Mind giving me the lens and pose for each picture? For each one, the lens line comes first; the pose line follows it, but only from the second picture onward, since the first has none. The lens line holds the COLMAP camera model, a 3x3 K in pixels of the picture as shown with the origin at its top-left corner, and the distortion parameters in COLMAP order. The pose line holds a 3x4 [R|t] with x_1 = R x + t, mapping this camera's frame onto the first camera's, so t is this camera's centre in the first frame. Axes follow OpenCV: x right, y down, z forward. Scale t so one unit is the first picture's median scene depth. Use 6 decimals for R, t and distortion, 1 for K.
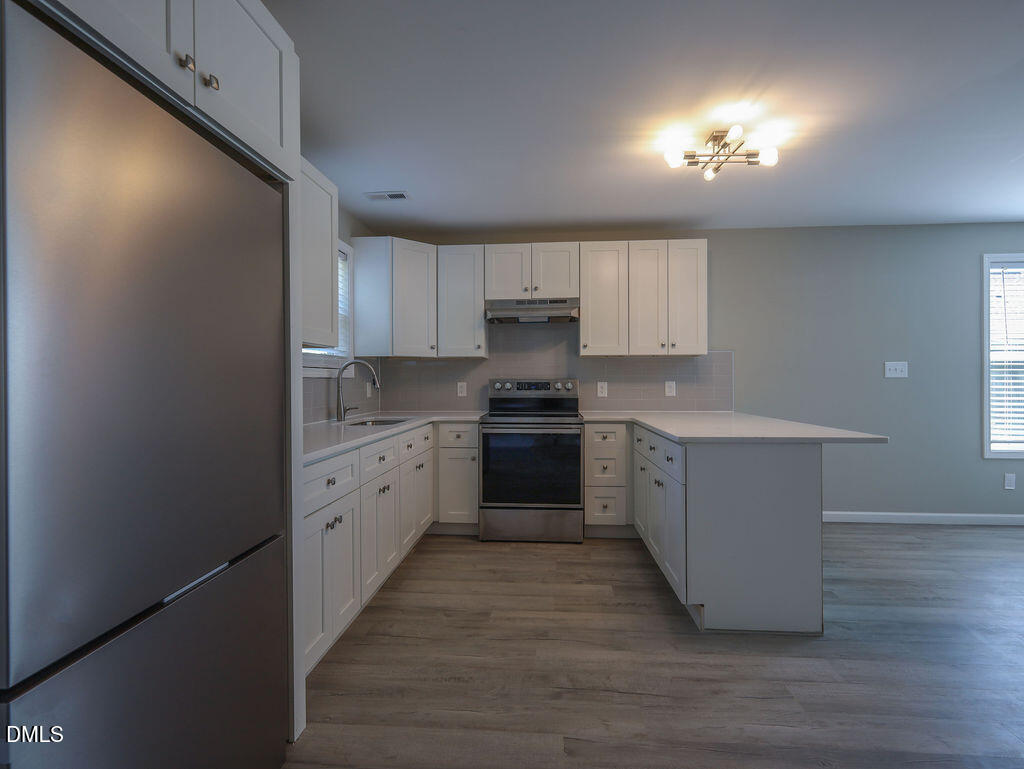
lens RADIAL K [[500.7, 0, 512.6], [0, 500.7, 380.6], [0, 0, 1]] dist [0.001771, 0.000246]
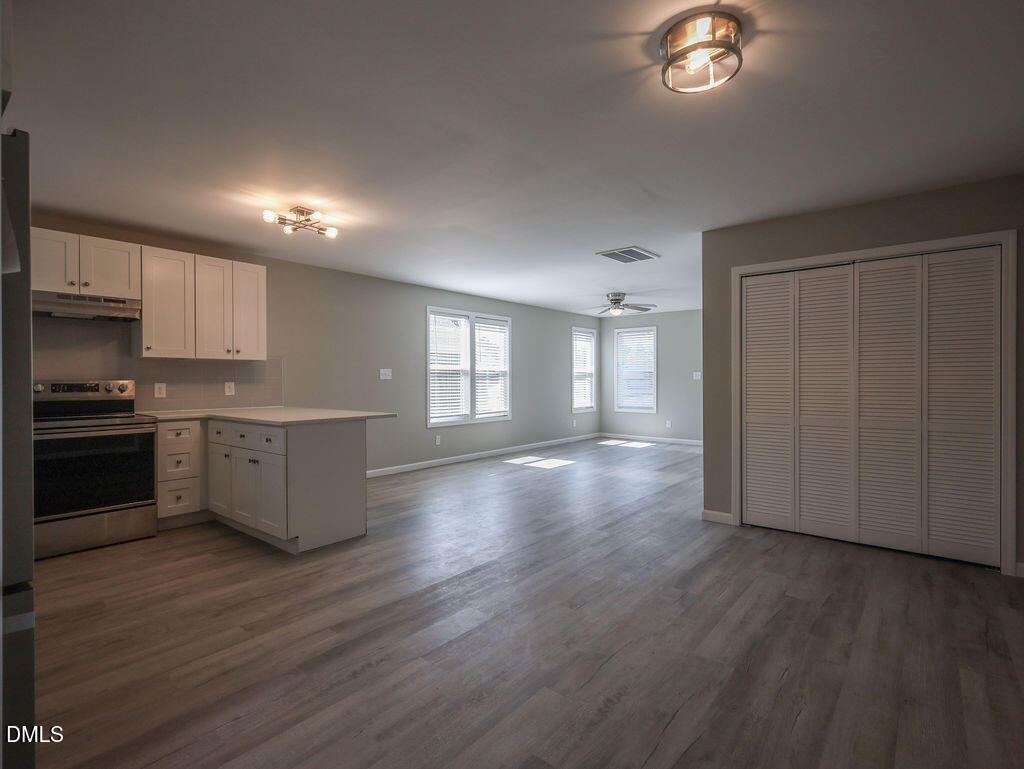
lens RADIAL K [[500.7, 0, 512.6], [0, 500.7, 380.6], [0, 0, 1]] dist [0.001771, 0.000246]
pose [[0.580815, 0.000526, 0.814036, -0.280244], [0.000702, 0.999999, -0.001146, -0.000798], [-0.814035, 0.001237, 0.580814, -0.221659]]
